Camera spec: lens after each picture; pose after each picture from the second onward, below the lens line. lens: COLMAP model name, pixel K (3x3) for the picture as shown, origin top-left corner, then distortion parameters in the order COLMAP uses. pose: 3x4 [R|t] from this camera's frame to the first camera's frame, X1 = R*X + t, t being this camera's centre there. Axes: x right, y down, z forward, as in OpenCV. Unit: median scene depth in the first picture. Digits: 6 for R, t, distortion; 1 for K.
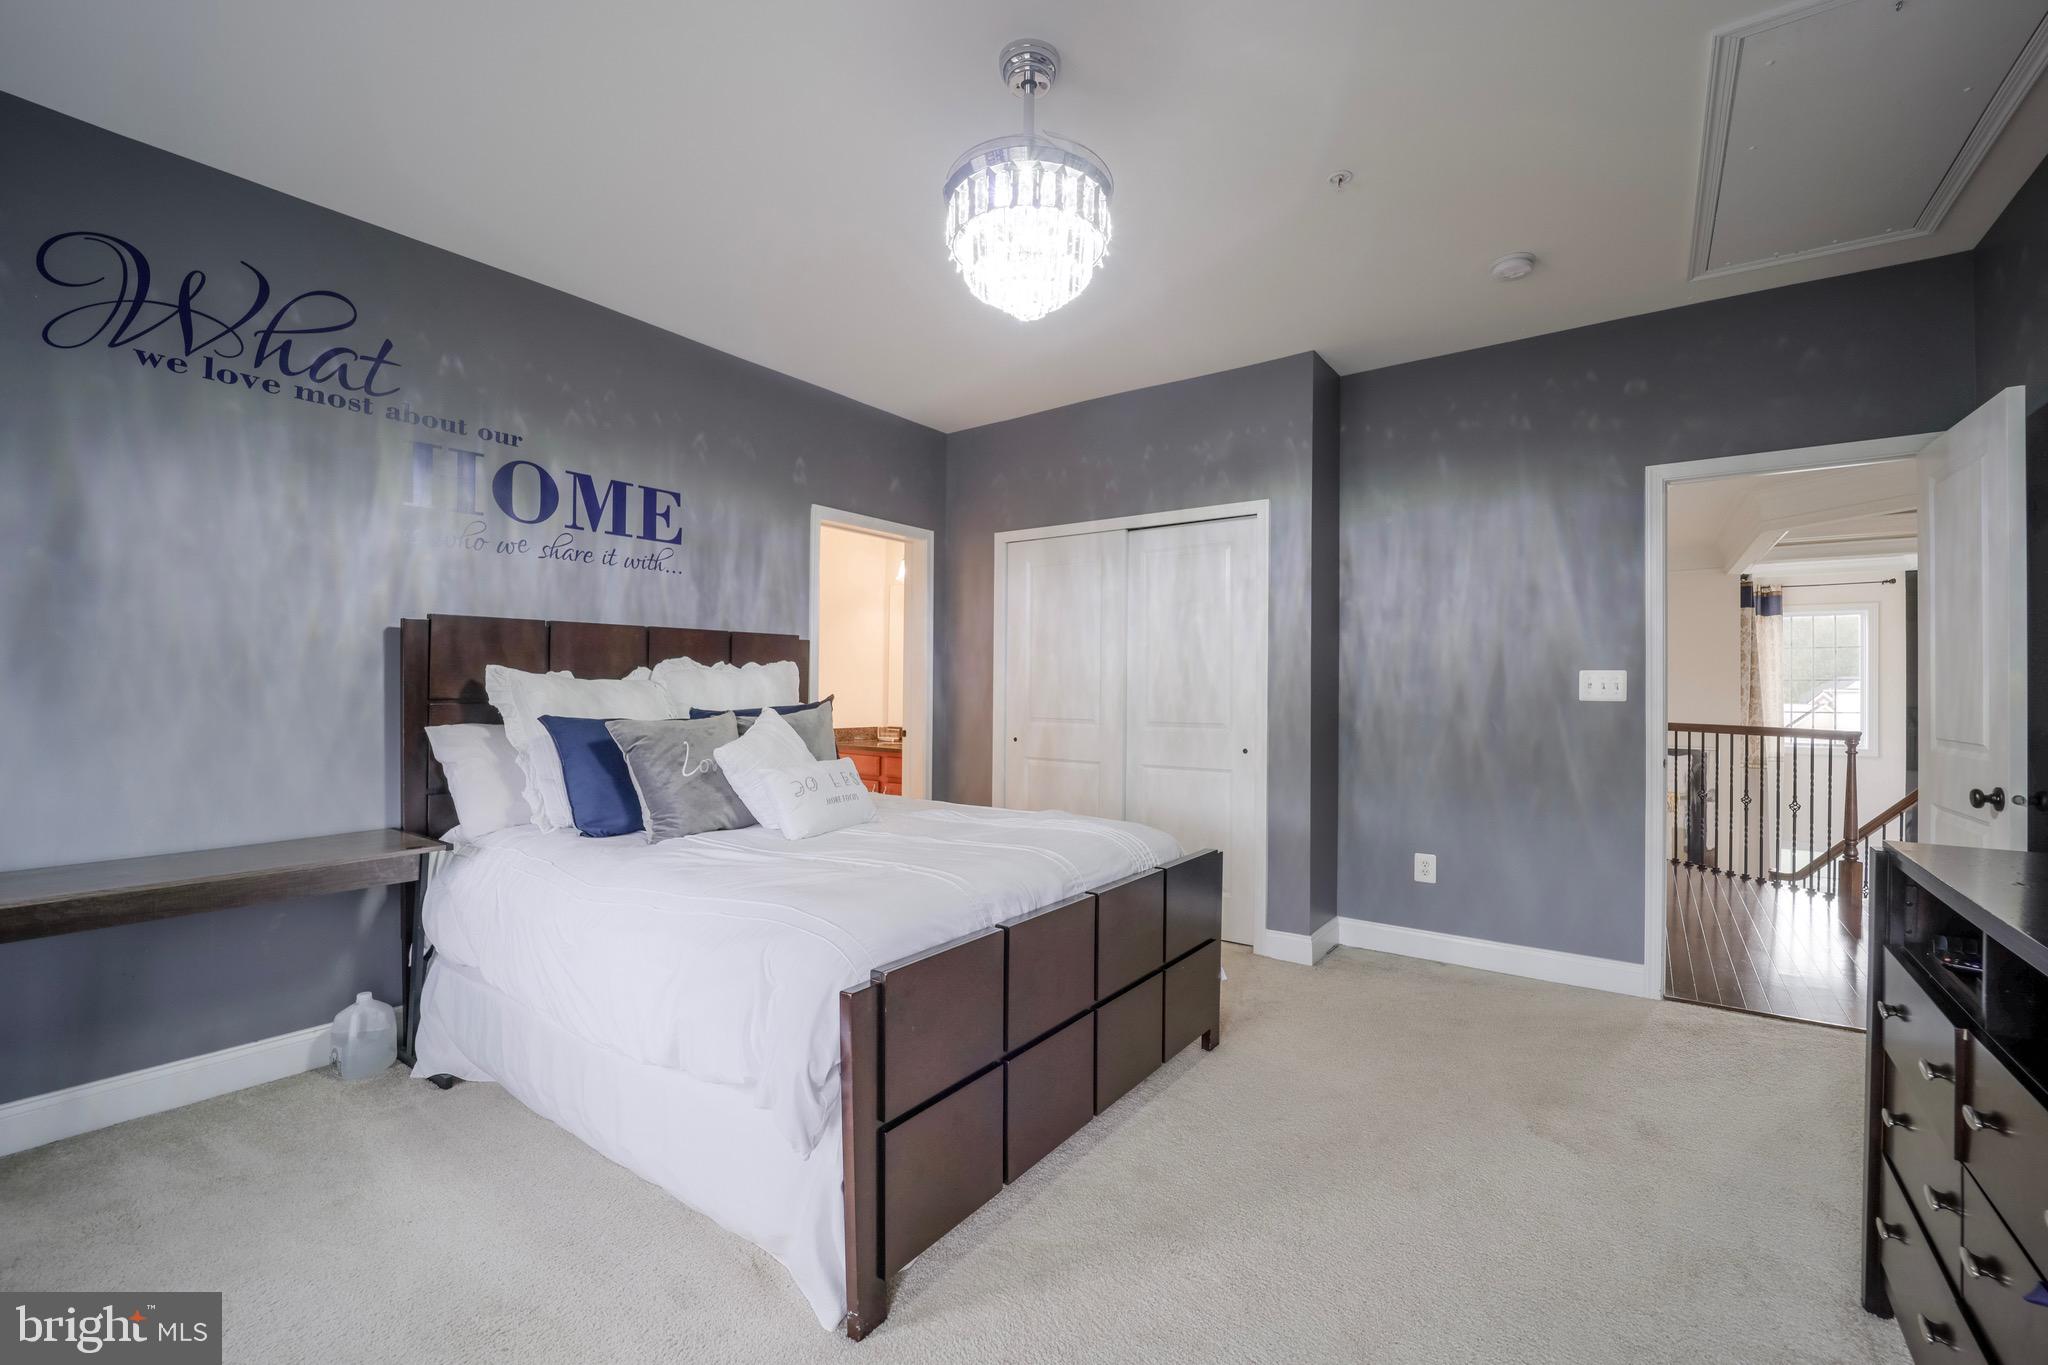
lens RADIAL K [[837.0, 0, 1021.7], [0, 837.0, 688.4], [0, 0, 1]] dist [-0.015842, -0.001149]
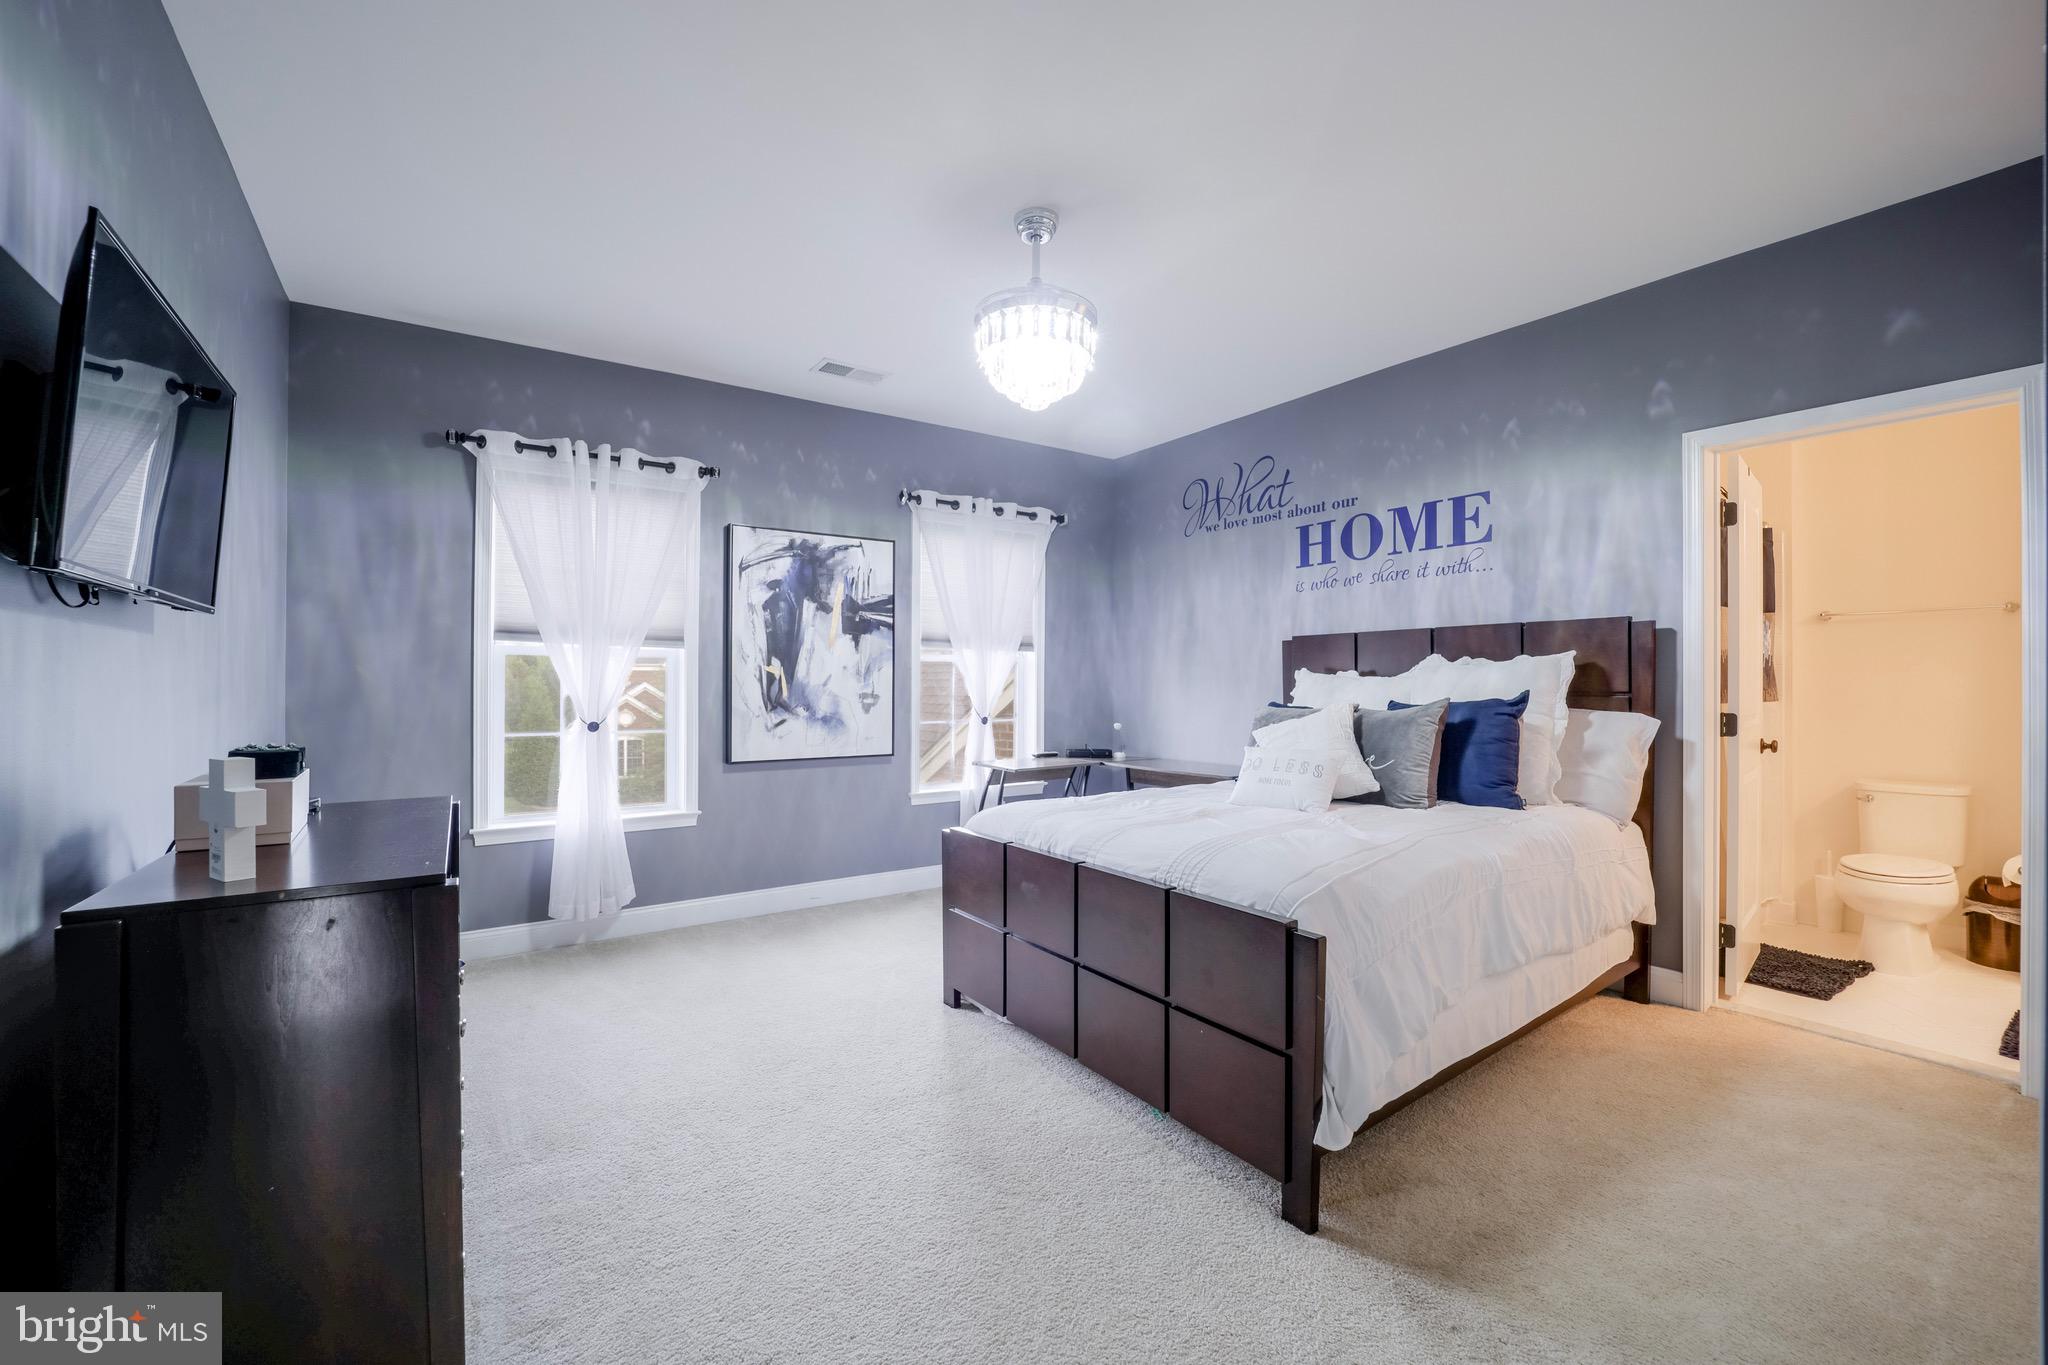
lens RADIAL K [[837.0, 0, 1023.5], [0, 837.0, 681.4], [0, 0, 1]] dist [-0.015842, -0.001149]
pose [[-0.317028, -0.008058, -0.948382, 0.780063], [-0.002454, 0.999968, -0.007676, 0.006408], [0.948413, -0.000106, -0.317038, 0.847078]]
